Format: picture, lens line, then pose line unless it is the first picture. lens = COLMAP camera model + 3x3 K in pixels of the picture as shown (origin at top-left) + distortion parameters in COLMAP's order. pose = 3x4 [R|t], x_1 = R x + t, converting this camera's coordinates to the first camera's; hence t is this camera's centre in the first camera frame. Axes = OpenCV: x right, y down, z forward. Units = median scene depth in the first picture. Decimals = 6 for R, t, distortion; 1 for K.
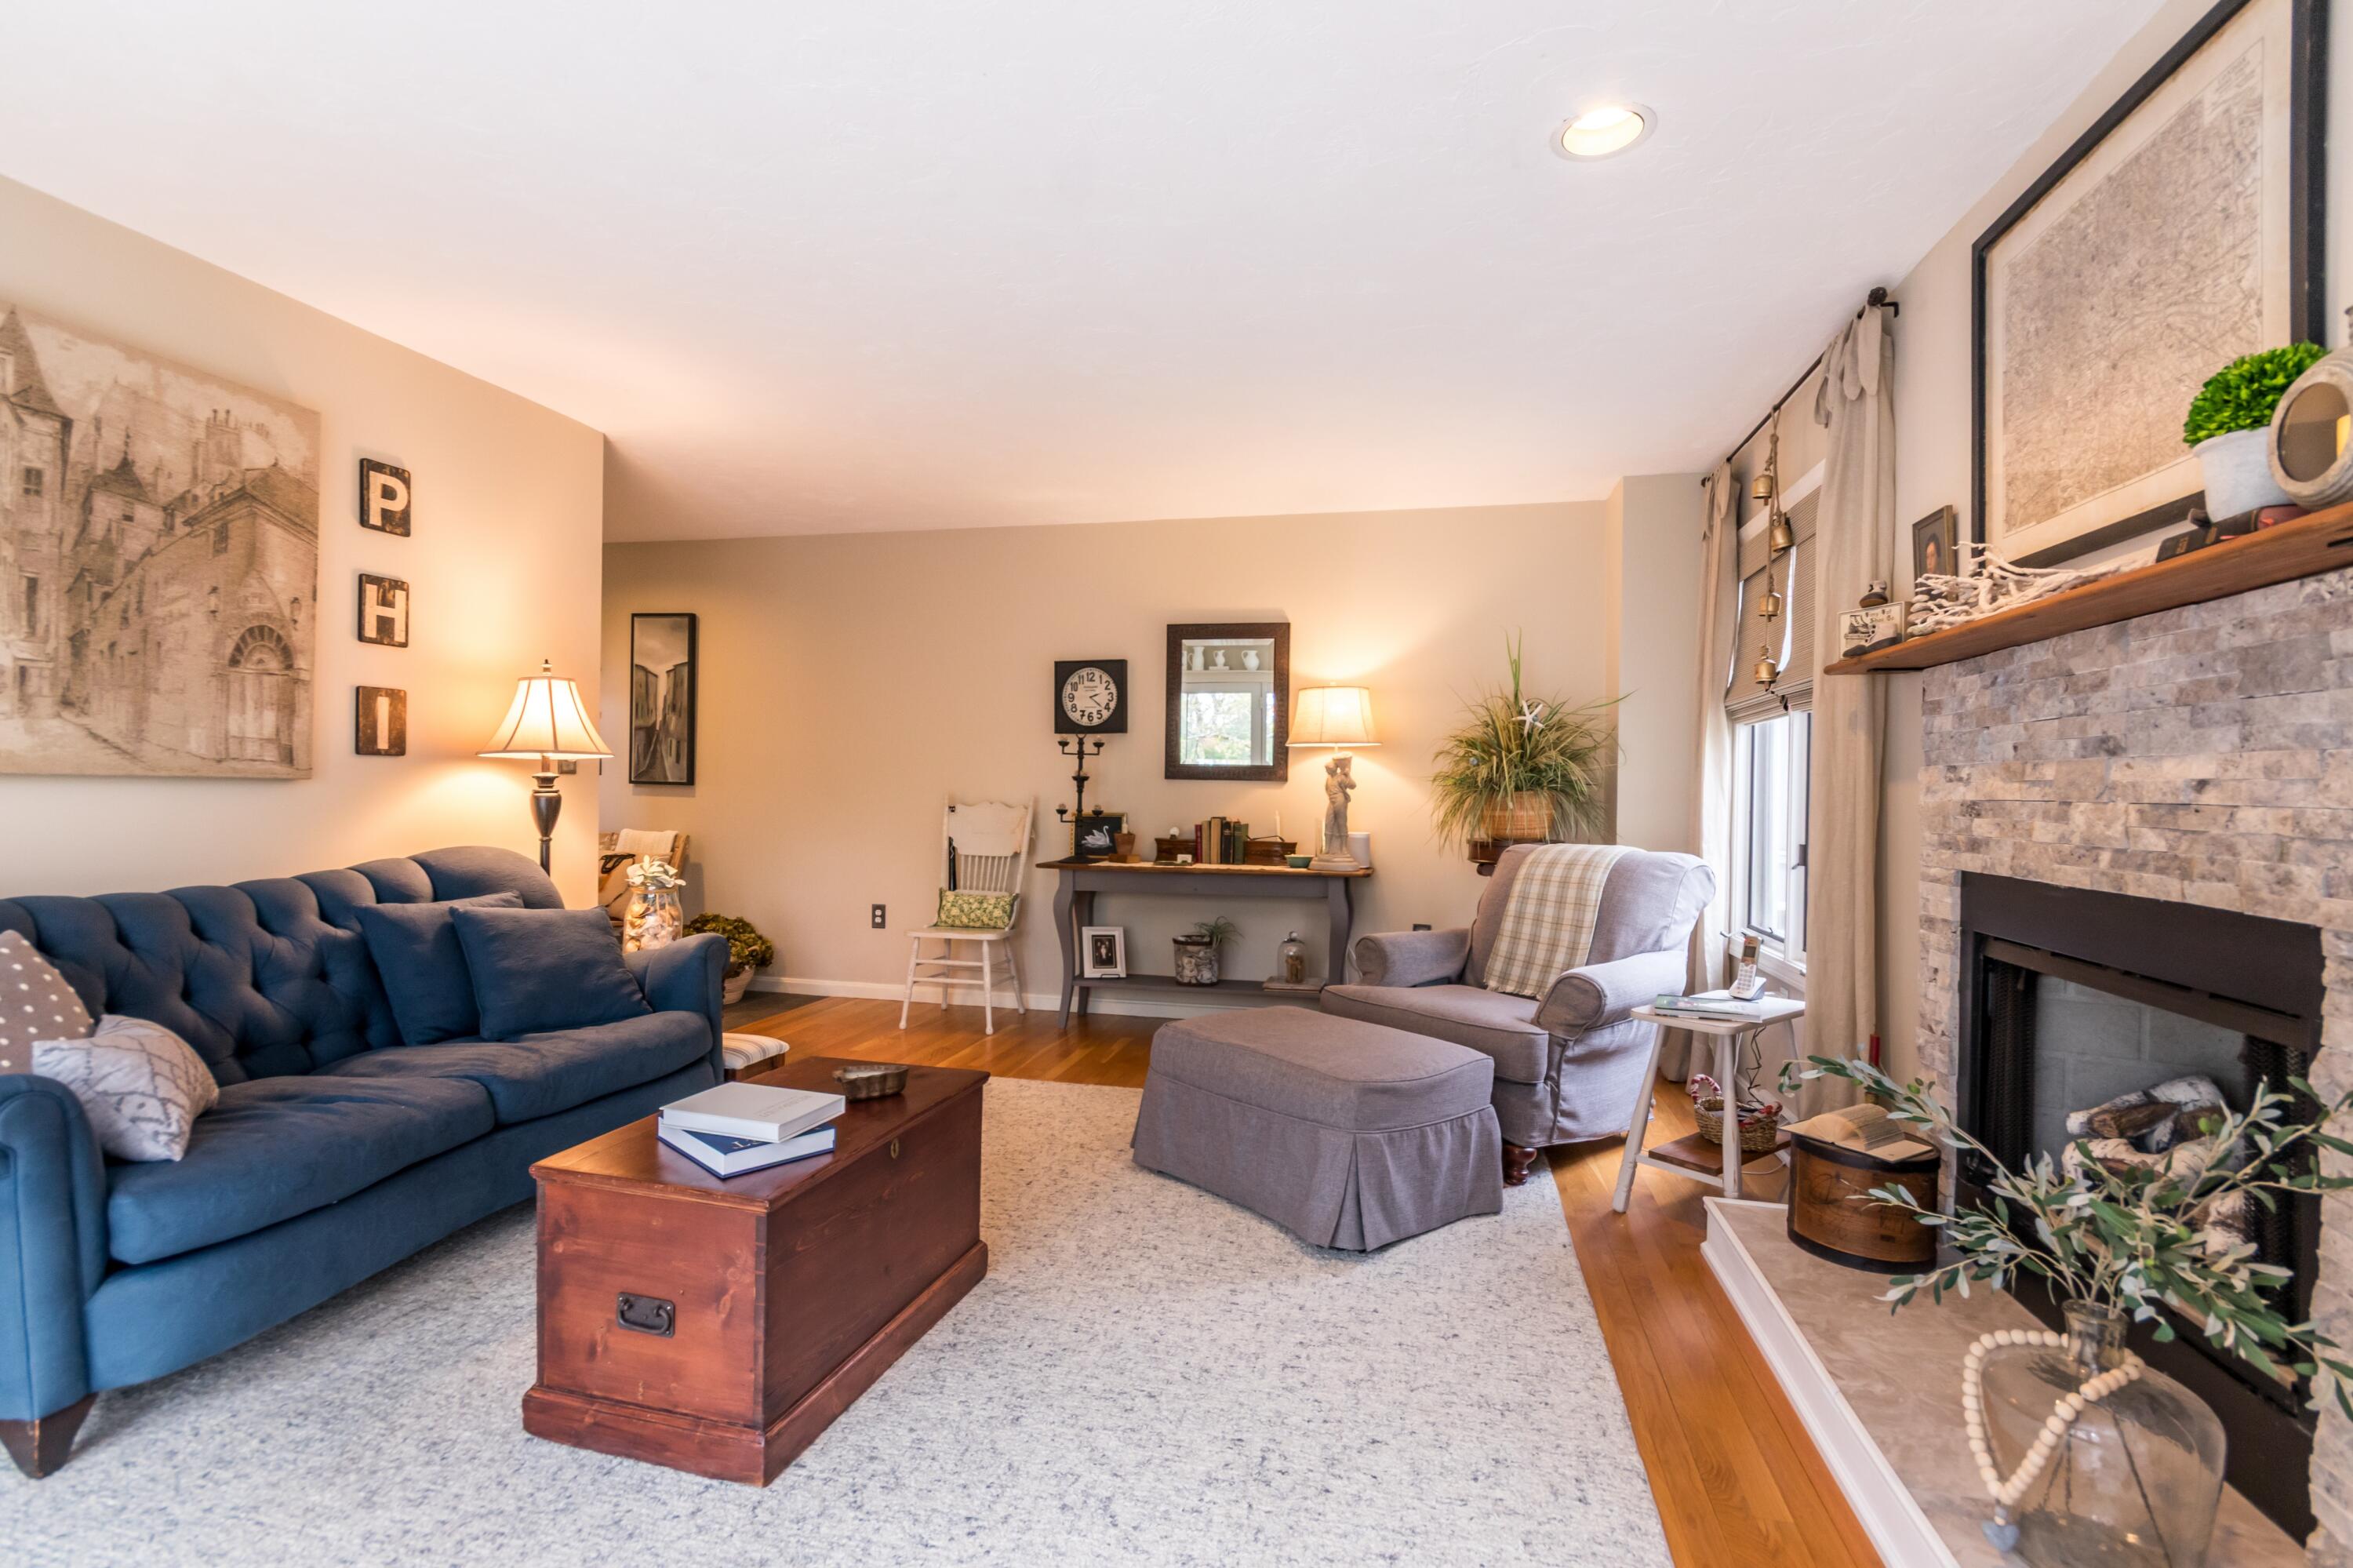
lens RADIAL K [[1084.0, 0, 1185.7], [0, 1084.0, 781.2], [0, 0, 1]] dist [0.008385, -0.002983]
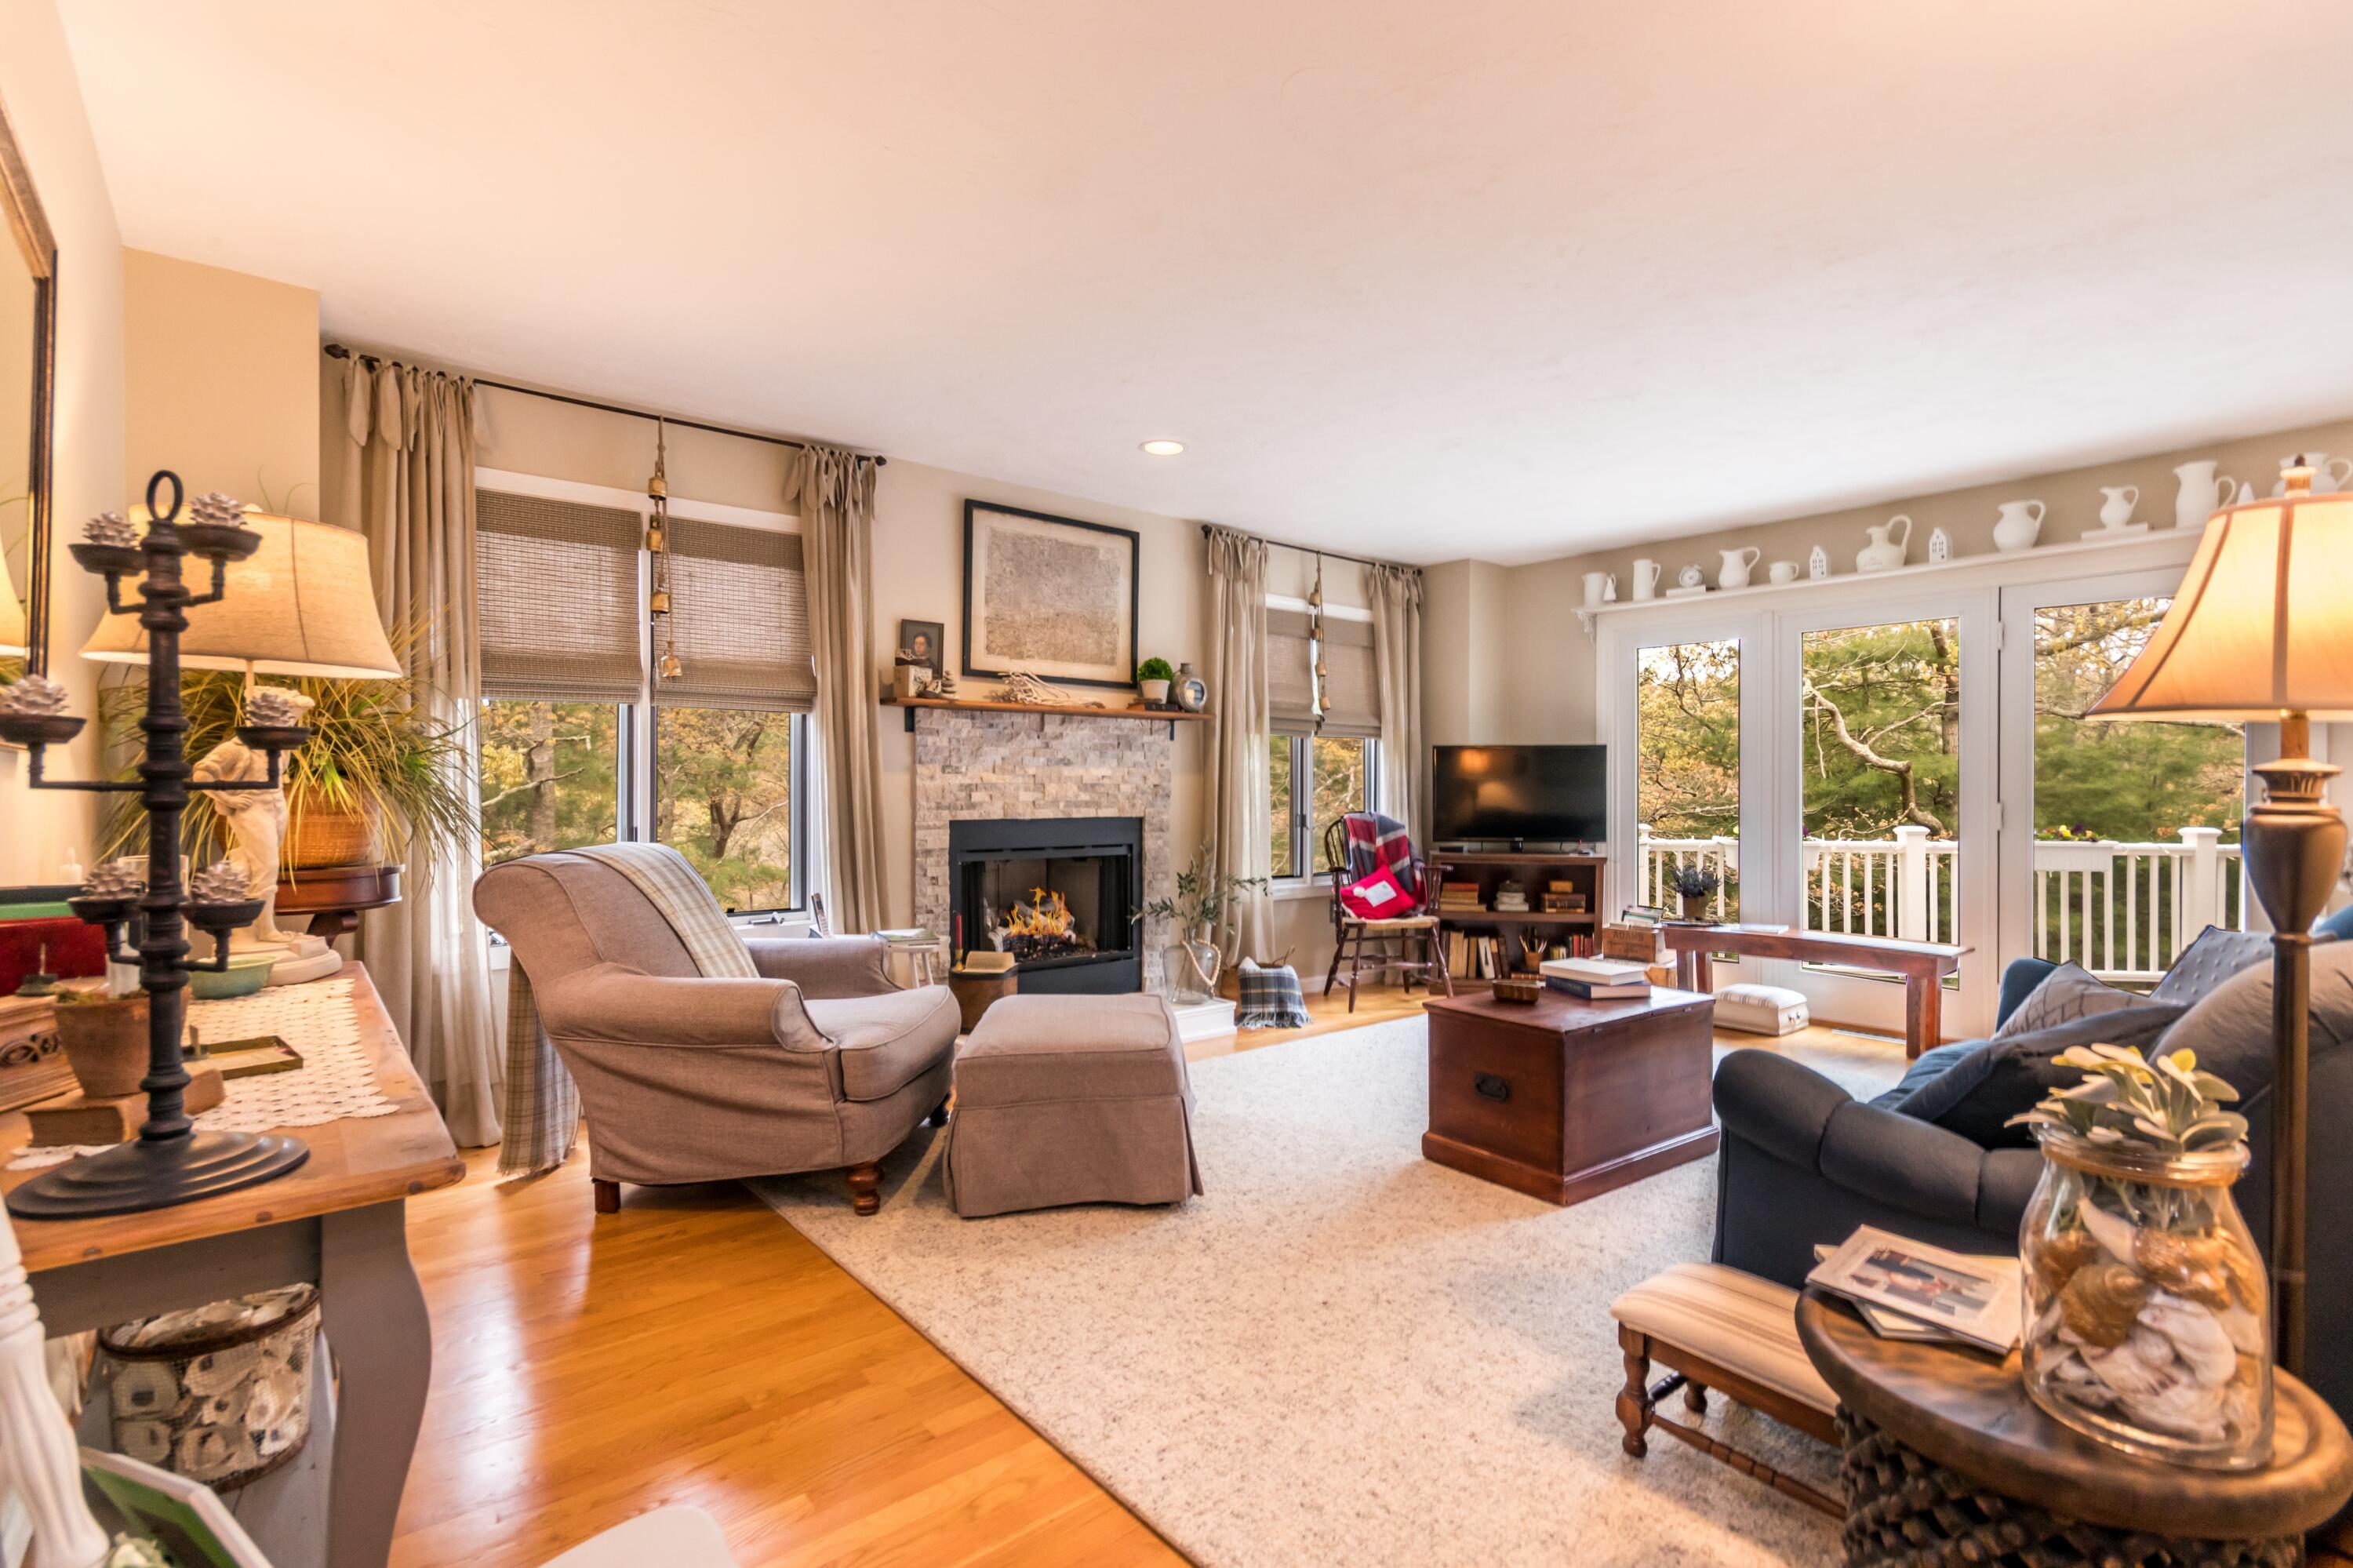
lens RADIAL K [[1084.0, 0, 1168.8], [0, 1084.0, 776.5], [0, 0, 1]] dist [0.008385, -0.002983]
pose [[-0.781142, -0.008317, 0.624298, -0.875719], [-0.013127, 0.999909, -0.003104, 0.007281], [-0.624215, -0.010620, -0.781180, 2.571839]]
